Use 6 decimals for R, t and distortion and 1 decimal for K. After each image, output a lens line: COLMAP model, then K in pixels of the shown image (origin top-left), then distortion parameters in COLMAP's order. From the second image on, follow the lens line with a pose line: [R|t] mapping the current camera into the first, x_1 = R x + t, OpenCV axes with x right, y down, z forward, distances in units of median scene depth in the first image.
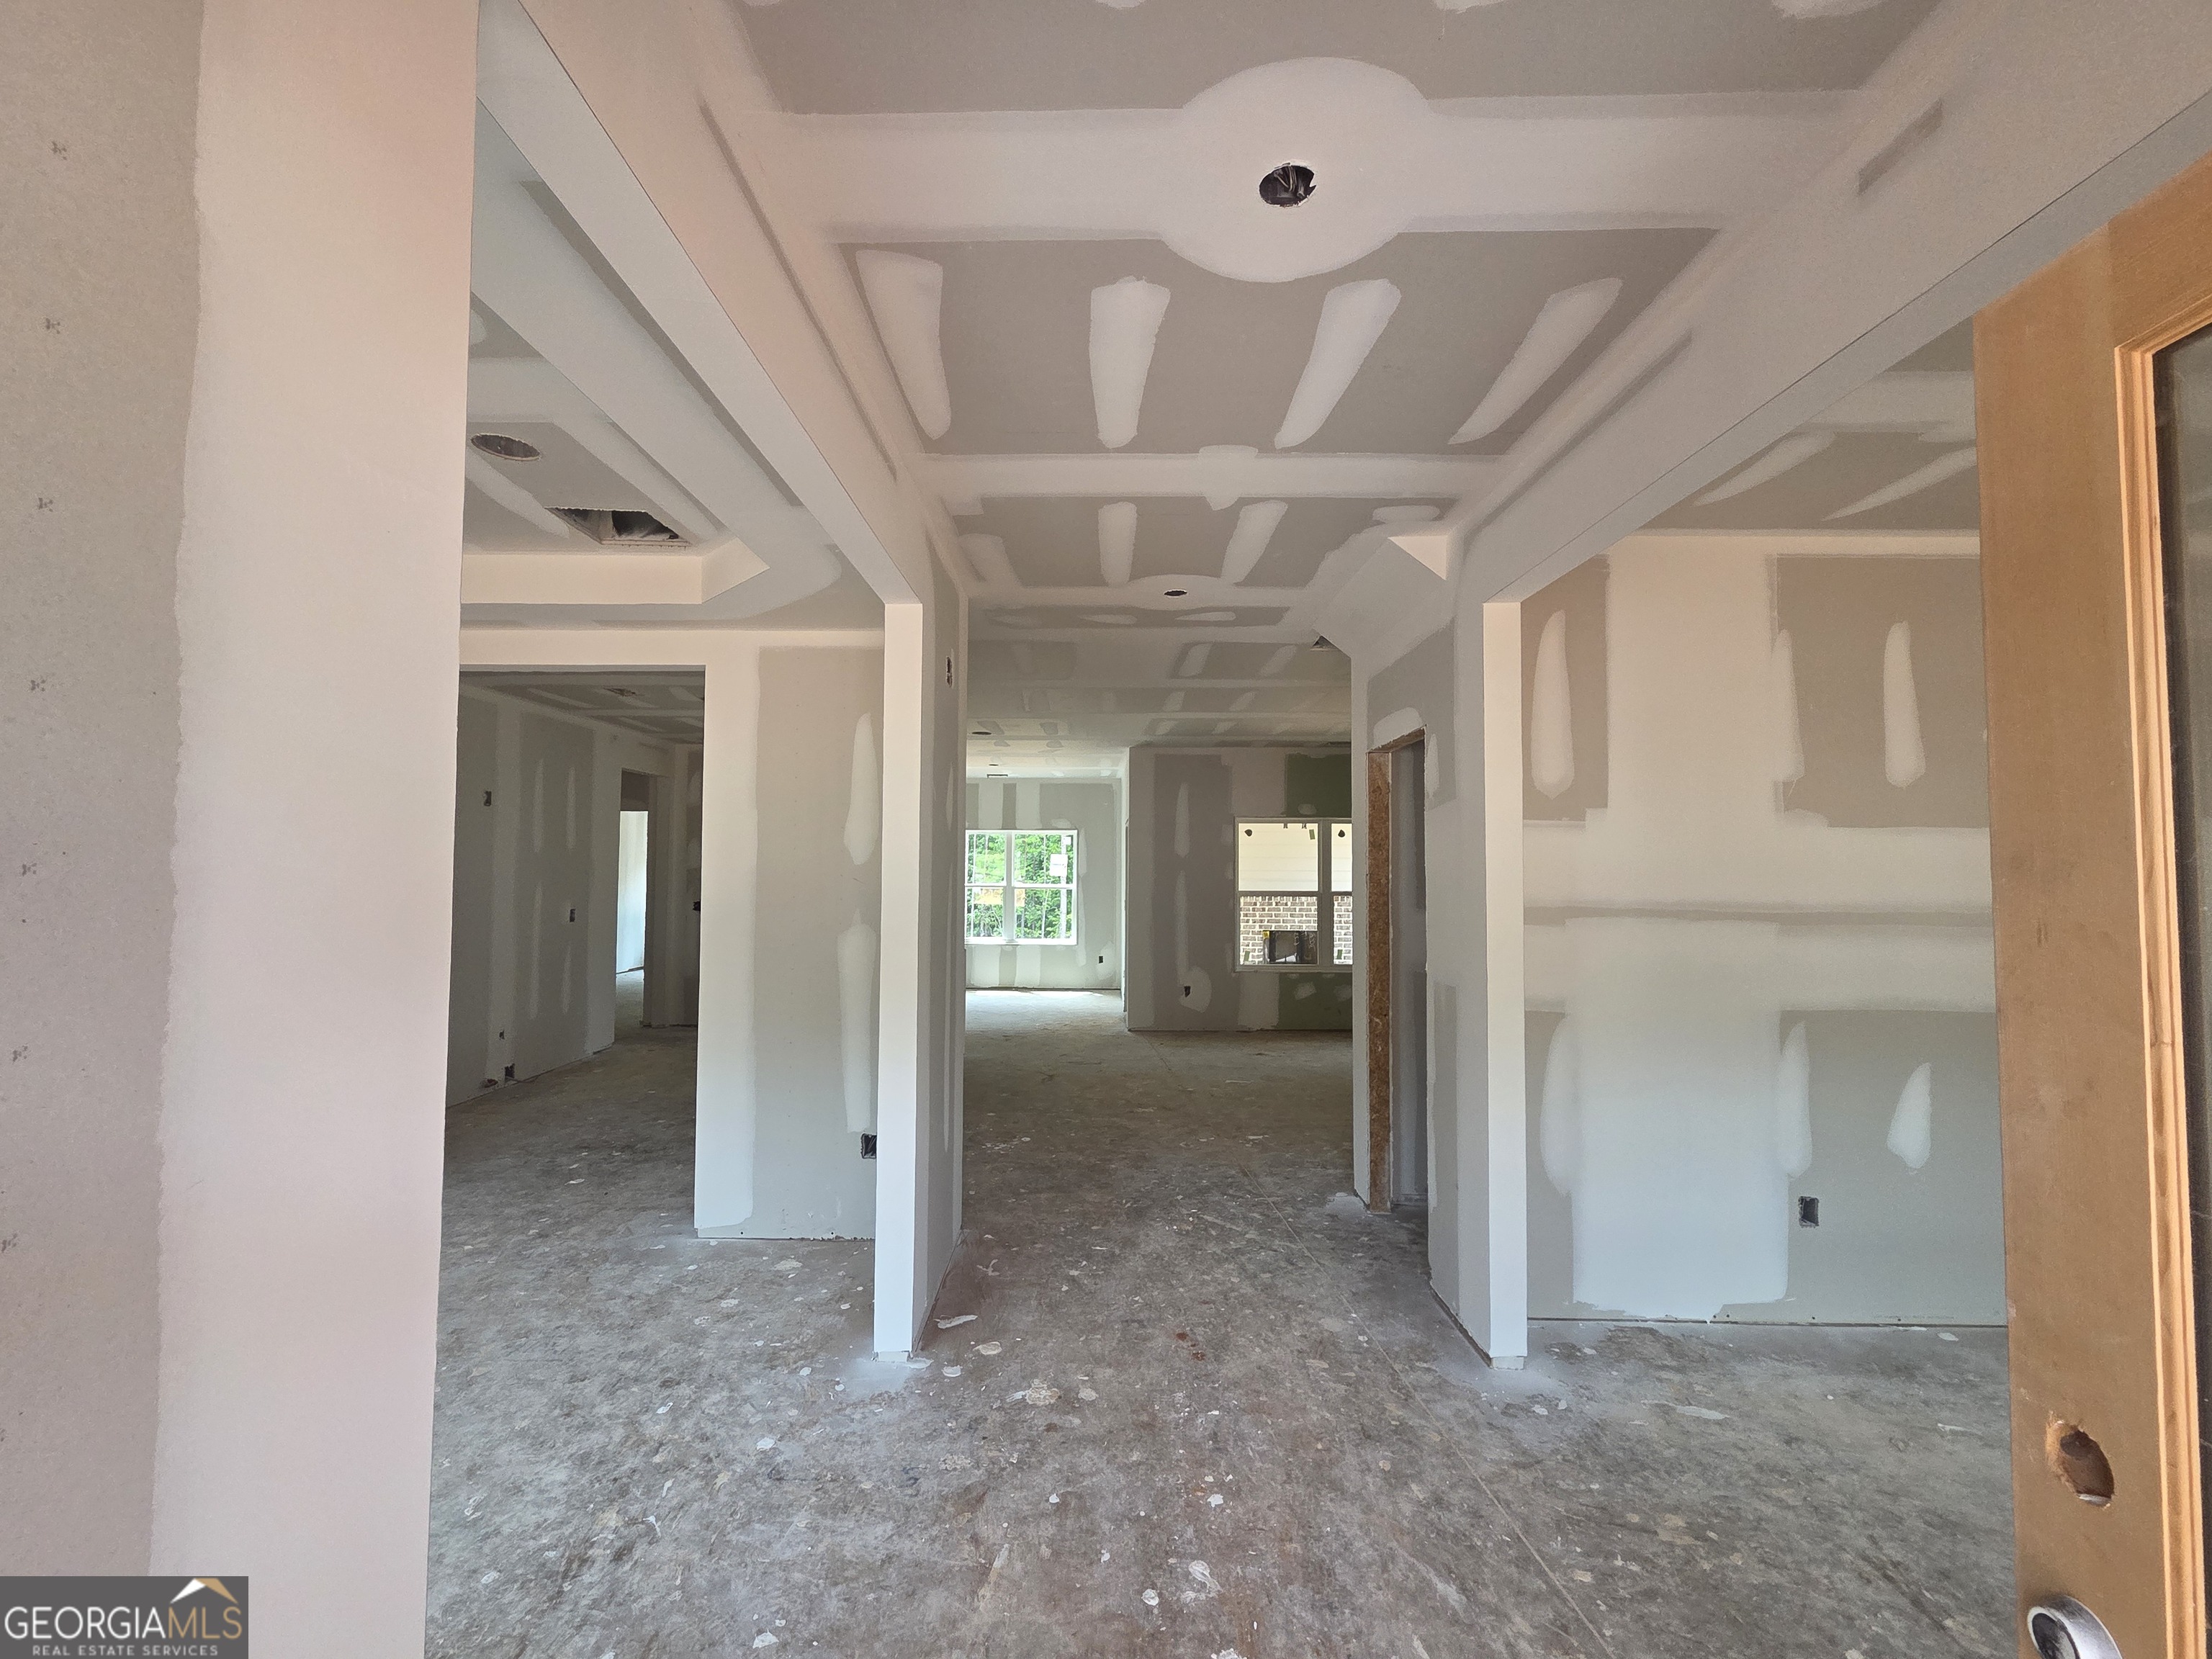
lens RADIAL K [[908.8, 0, 1093.7], [0, 908.8, 829.0], [0, 0, 1]] dist [0.005186, -0.001307]
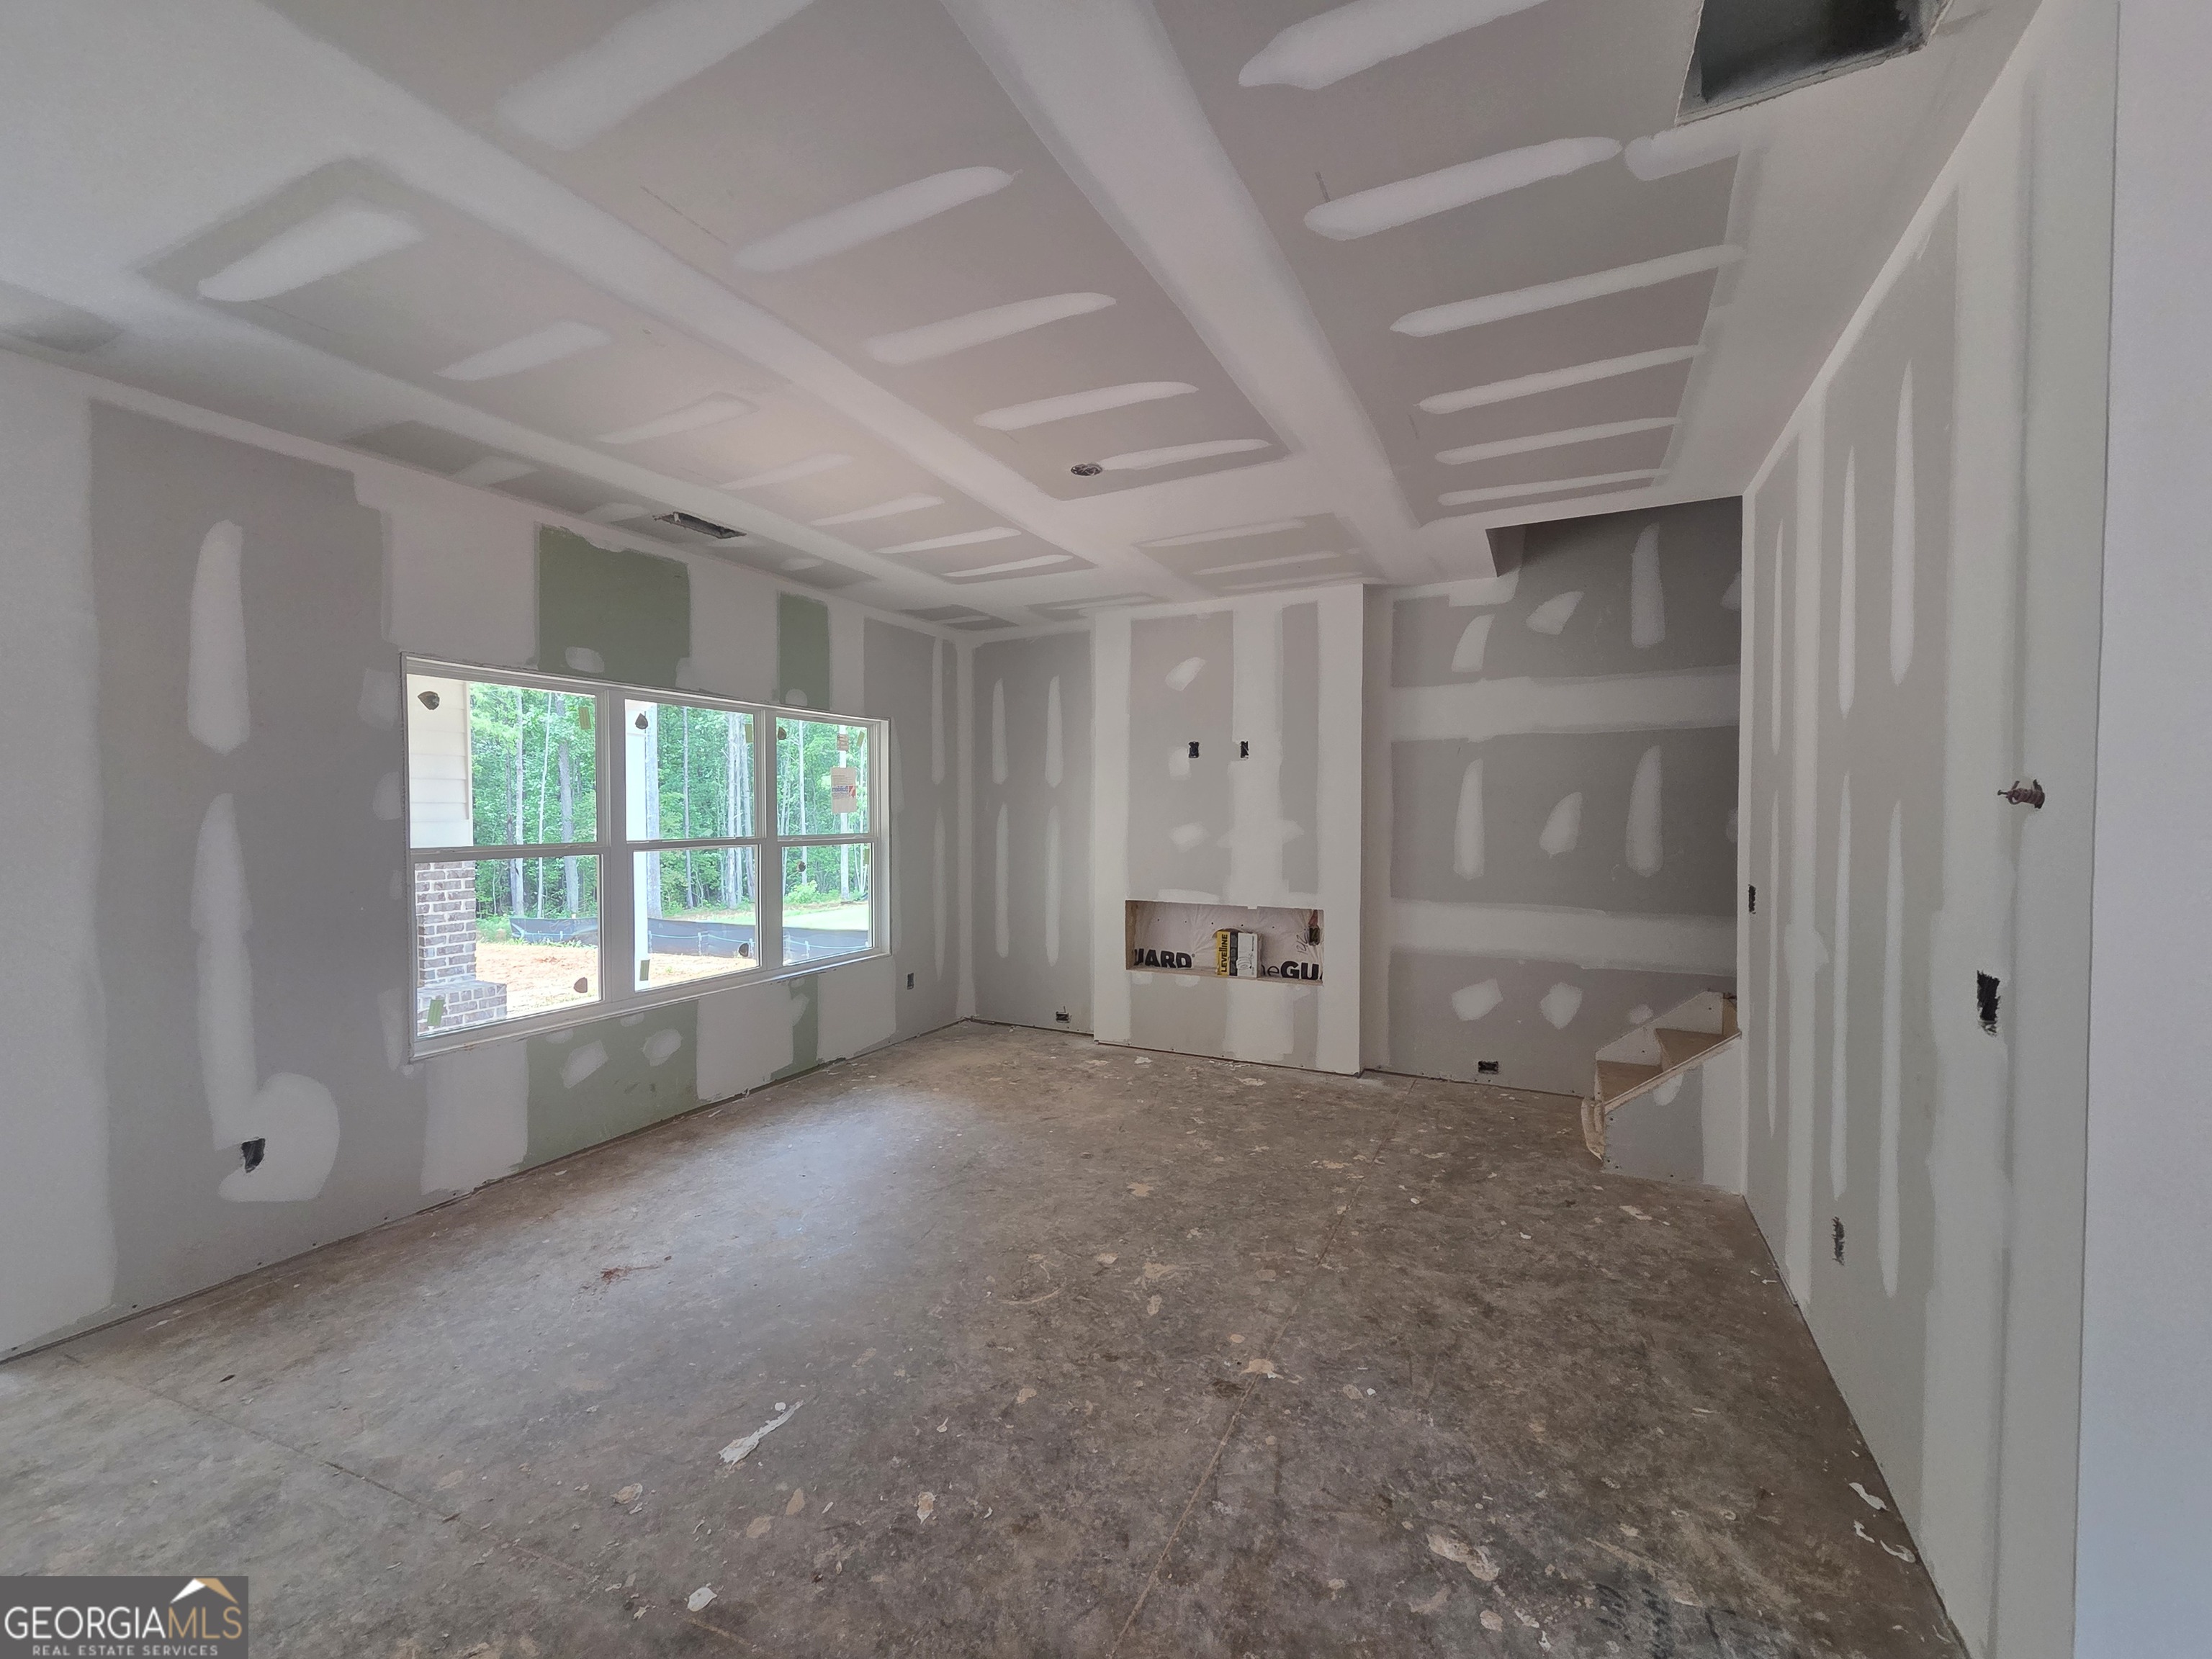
lens RADIAL K [[908.8, 0, 1087.2], [0, 908.8, 831.7], [0, 0, 1]] dist [0.005186, -0.001307]
pose [[0.449018, -0.027008, 0.893115, -0.116155], [-0.036787, 0.998137, 0.048679, 0.065210], [-0.892765, -0.054713, 0.447187, 1.189805]]
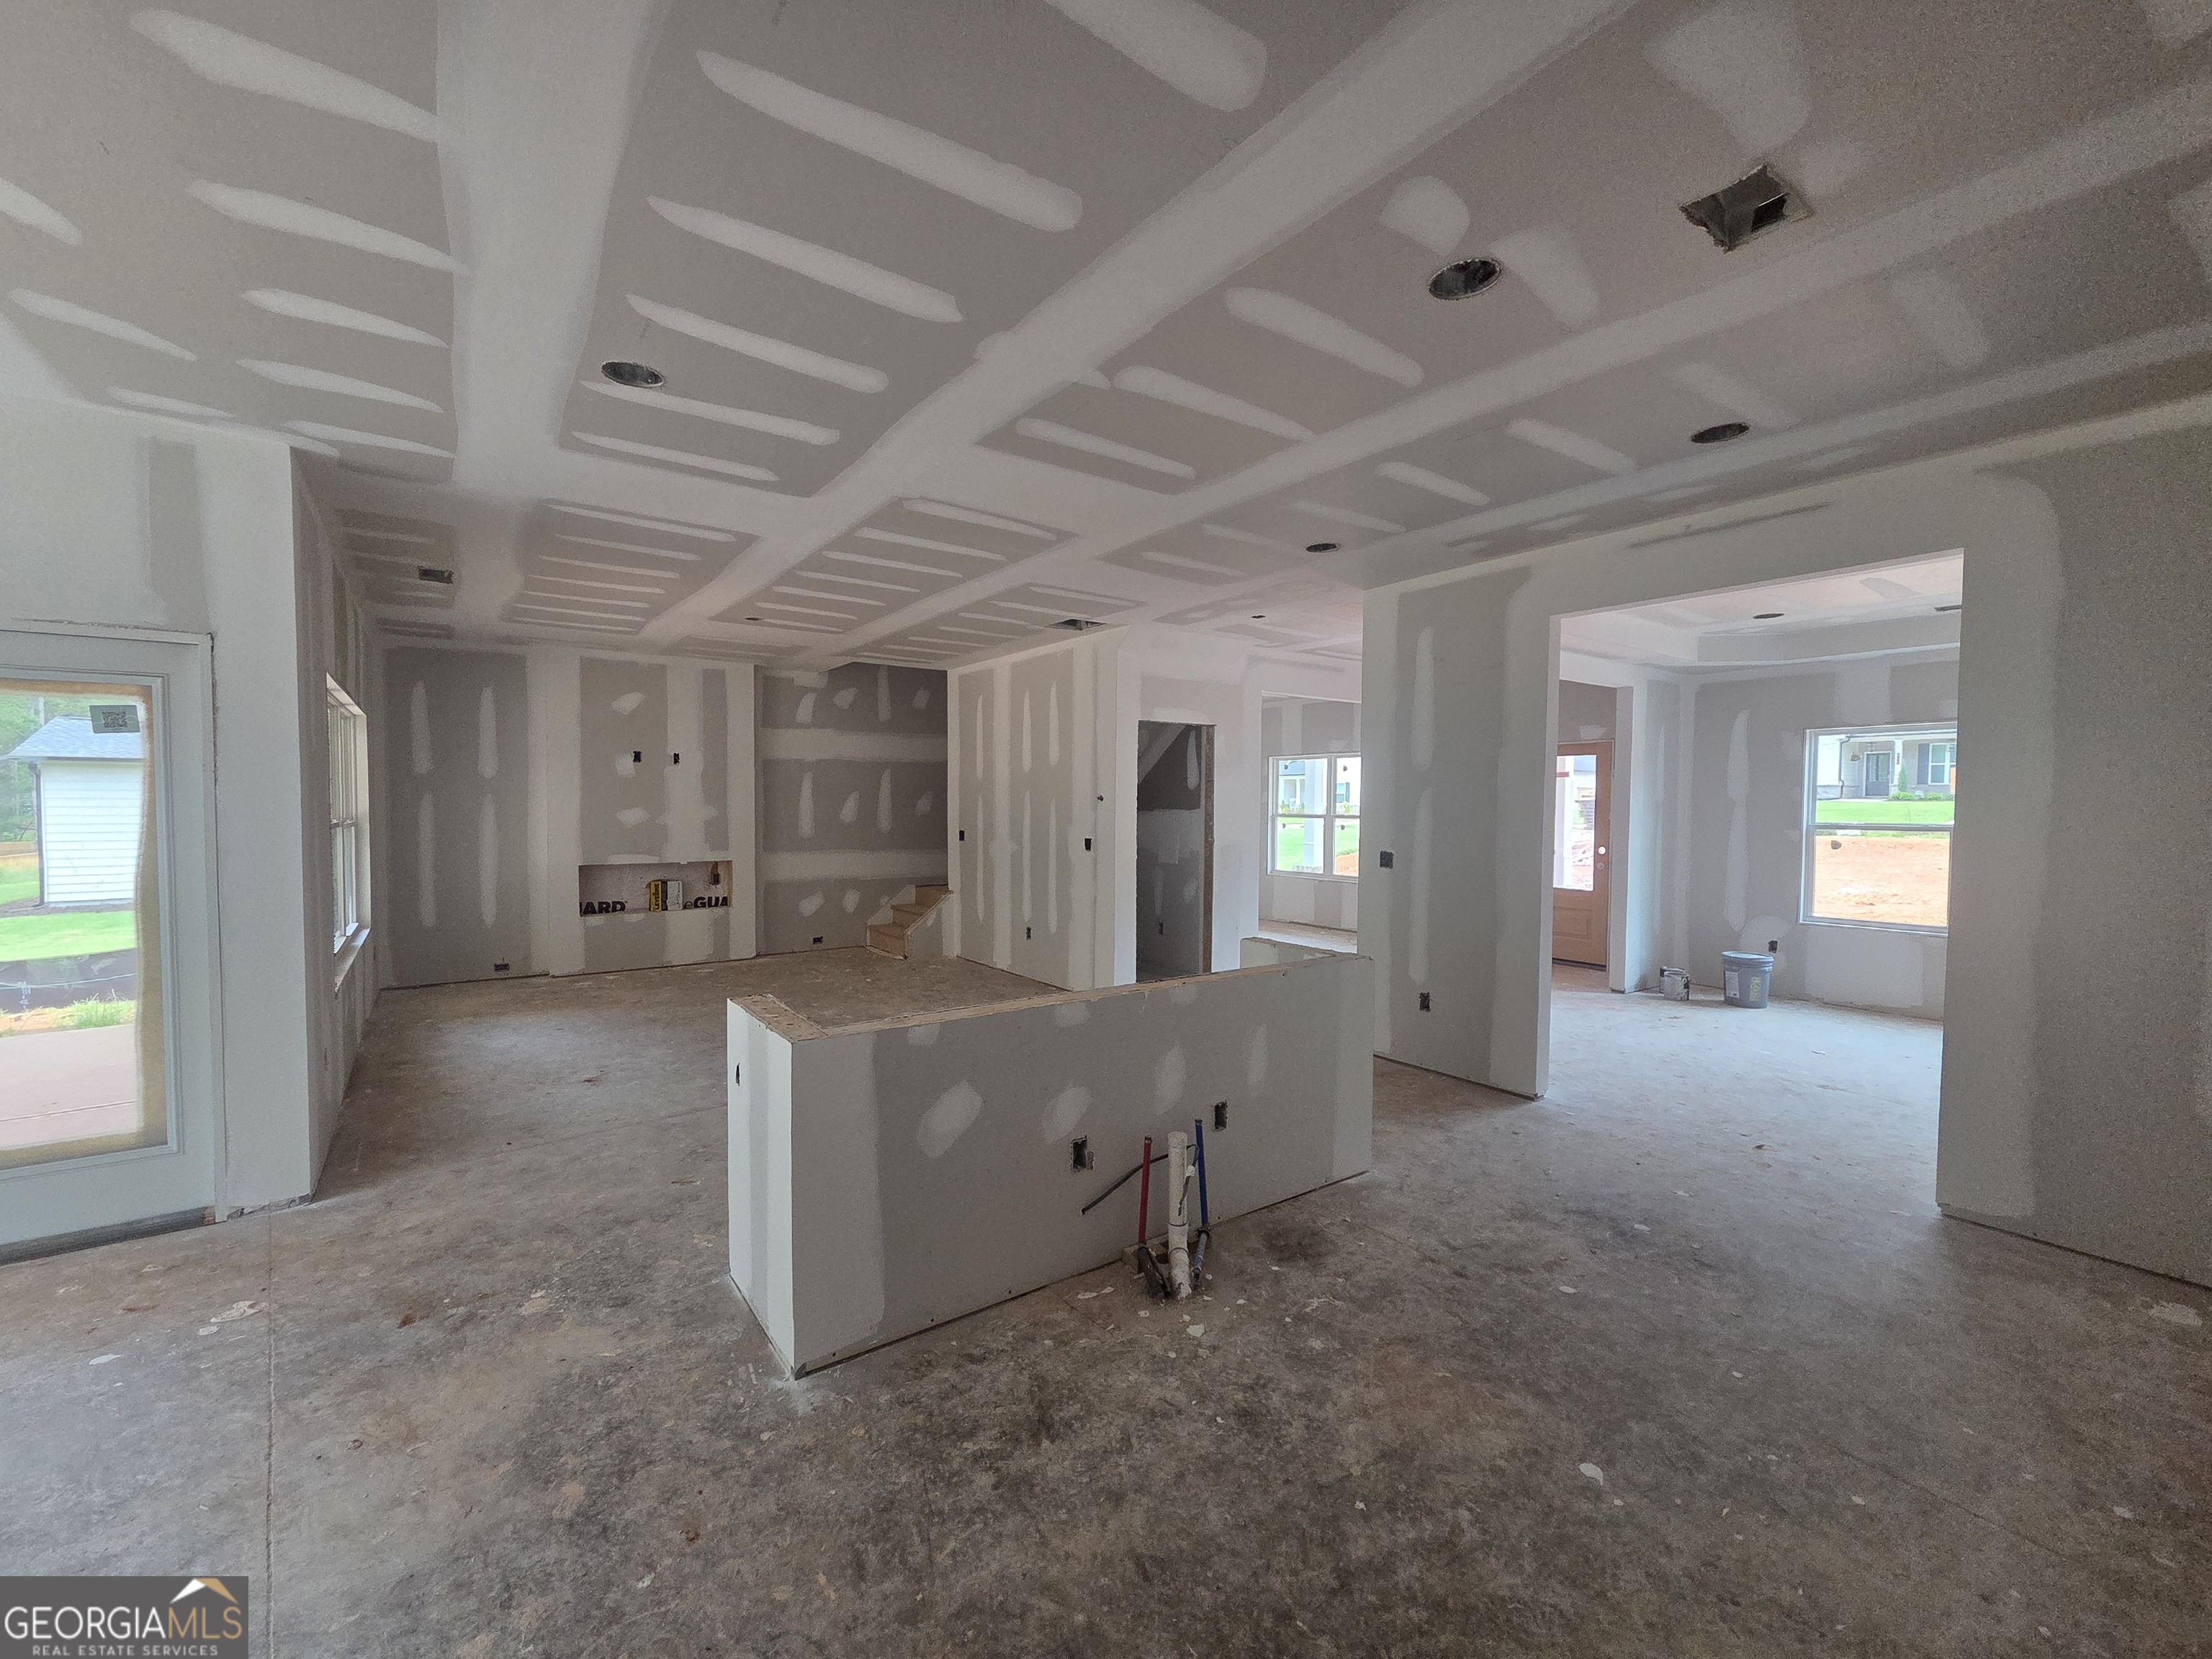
lens RADIAL K [[908.8, 0, 1086.6], [0, 908.8, 828.8], [0, 0, 1]] dist [0.005186, -0.001307]
pose [[-0.581939, -0.032509, 0.812582, -0.936557], [-0.045001, 0.998957, 0.007737, 0.098367], [-0.811986, -0.032064, -0.582795, 1.972118]]
